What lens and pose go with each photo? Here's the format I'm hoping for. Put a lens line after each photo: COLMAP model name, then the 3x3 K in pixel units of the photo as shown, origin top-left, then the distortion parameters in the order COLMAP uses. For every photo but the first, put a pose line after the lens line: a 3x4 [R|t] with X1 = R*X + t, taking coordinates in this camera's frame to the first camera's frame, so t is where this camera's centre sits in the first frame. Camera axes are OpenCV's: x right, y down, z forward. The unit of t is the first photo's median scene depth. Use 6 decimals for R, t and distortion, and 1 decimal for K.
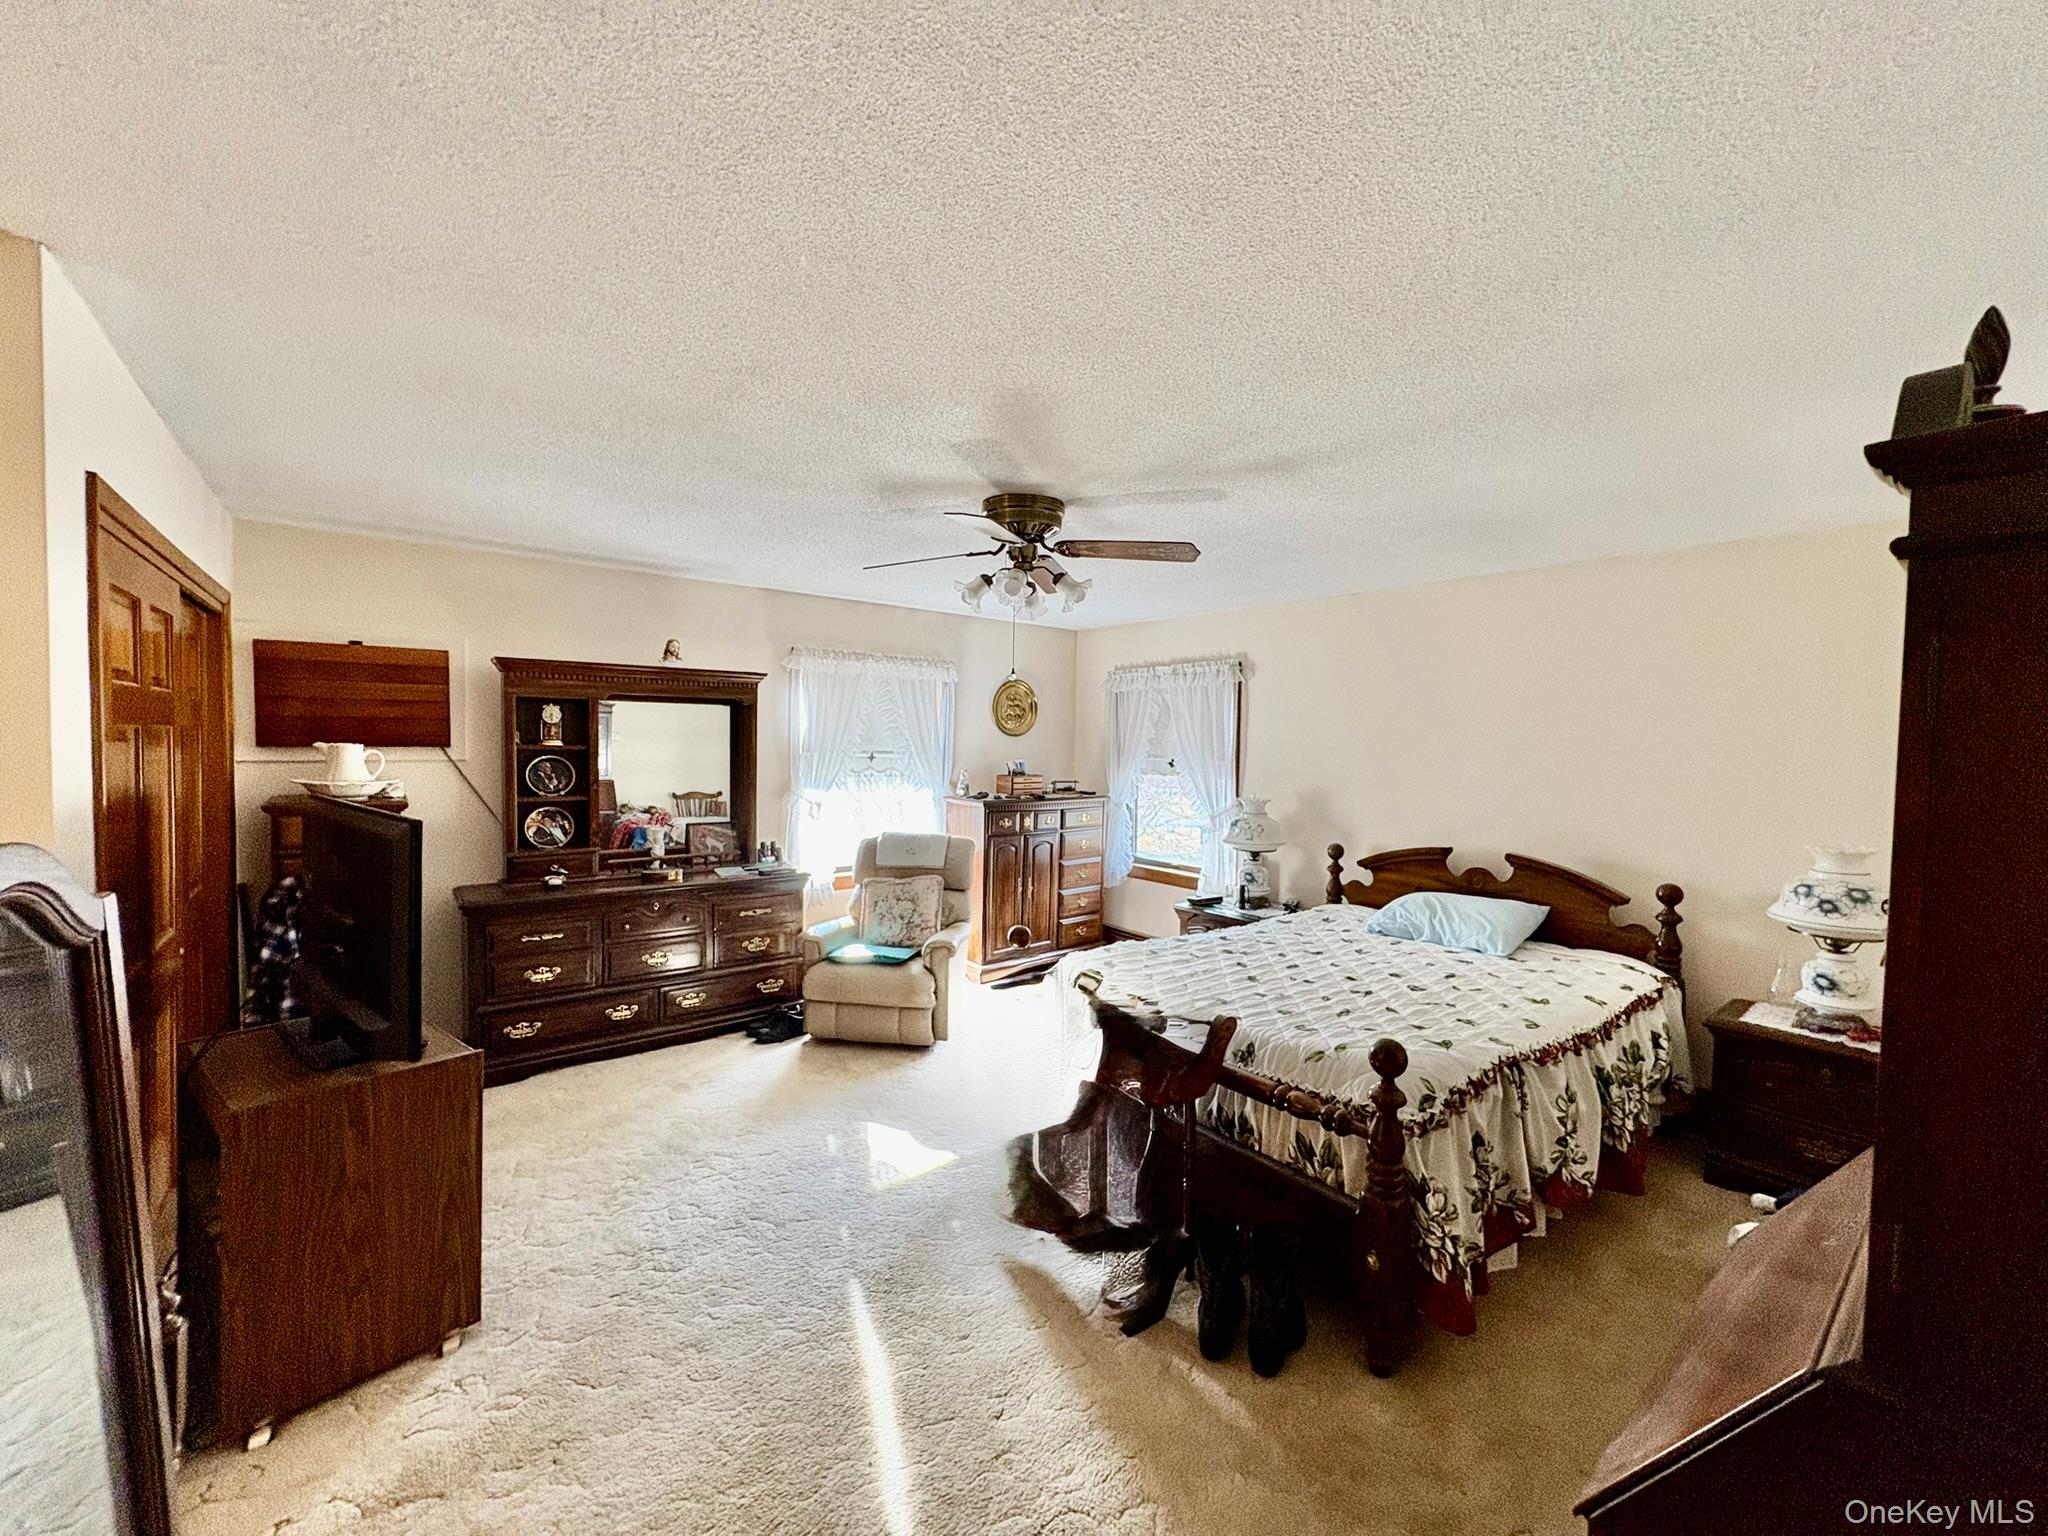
lens RADIAL K [[810.9, 0, 1026.4], [0, 810.9, 769.0], [0, 0, 1]] dist [-0.001214, 0.000707]
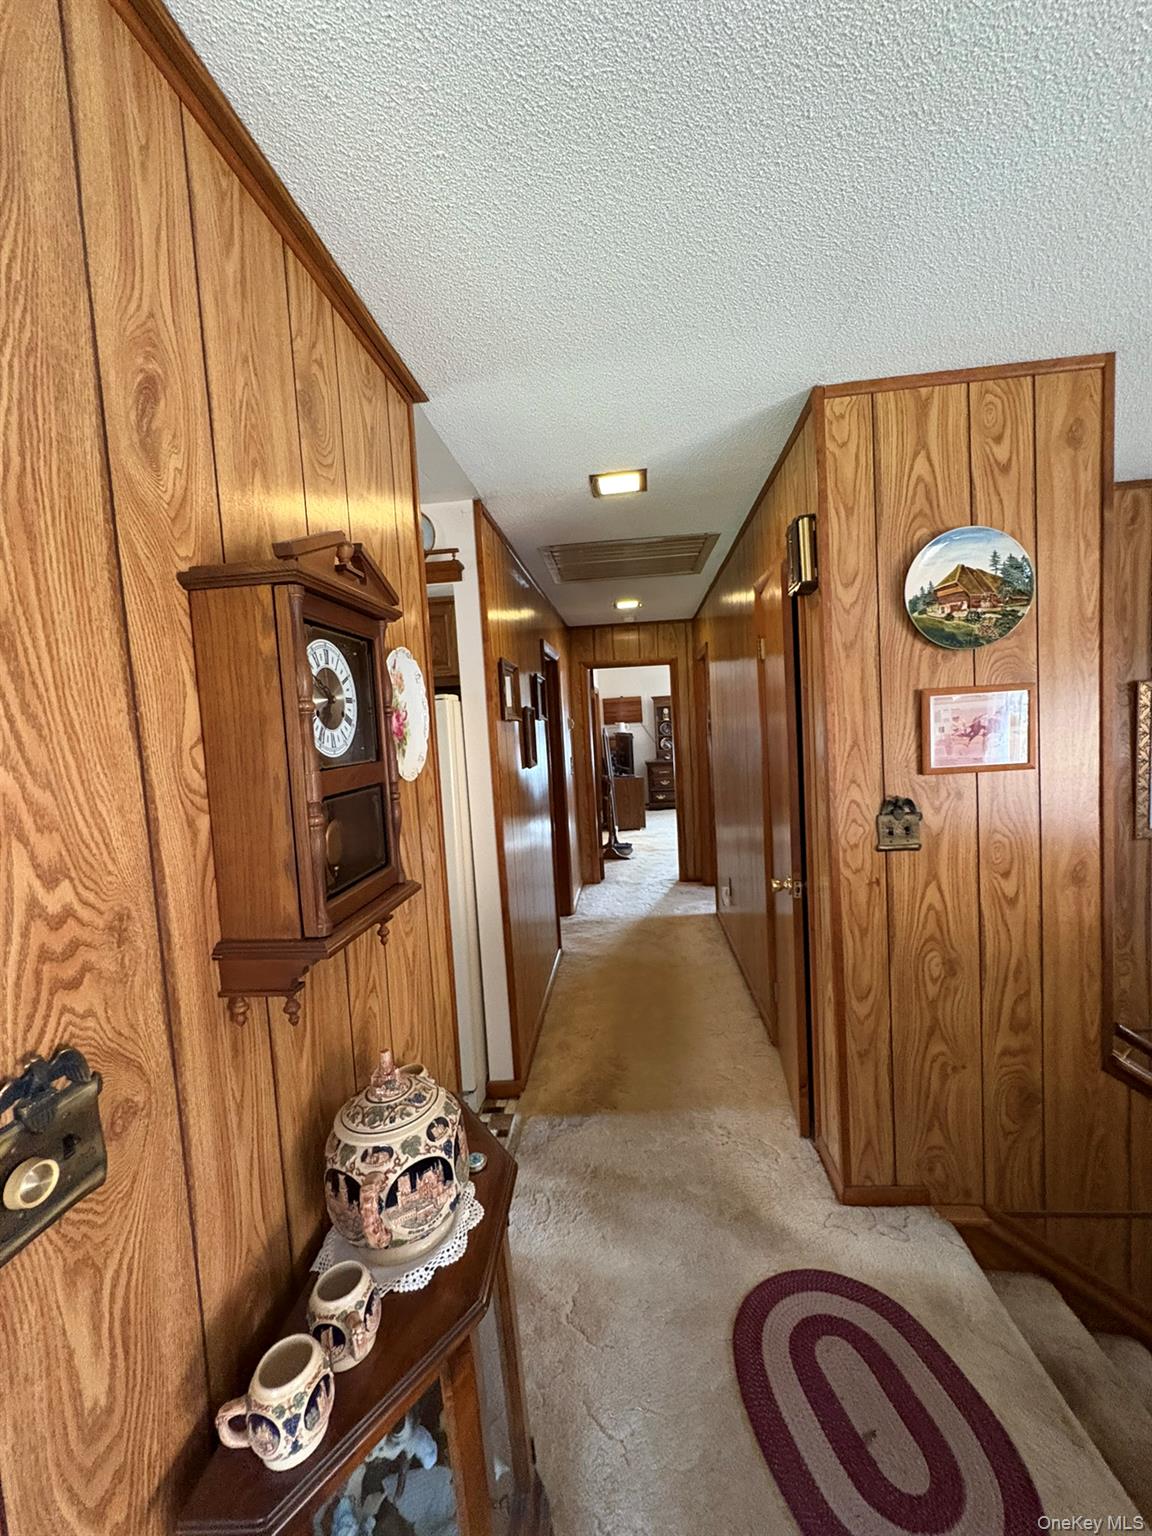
lens RADIAL K [[608.2, 0, 573.3], [0, 608.2, 763.9], [0, 0, 1]] dist [-0.001214, 0.000707]
pose [[0.720454, -0.017190, -0.693290, 1.102518], [0.044301, 0.998792, 0.021271, 0.100345], [0.692086, -0.046038, 0.720345, -1.377569]]
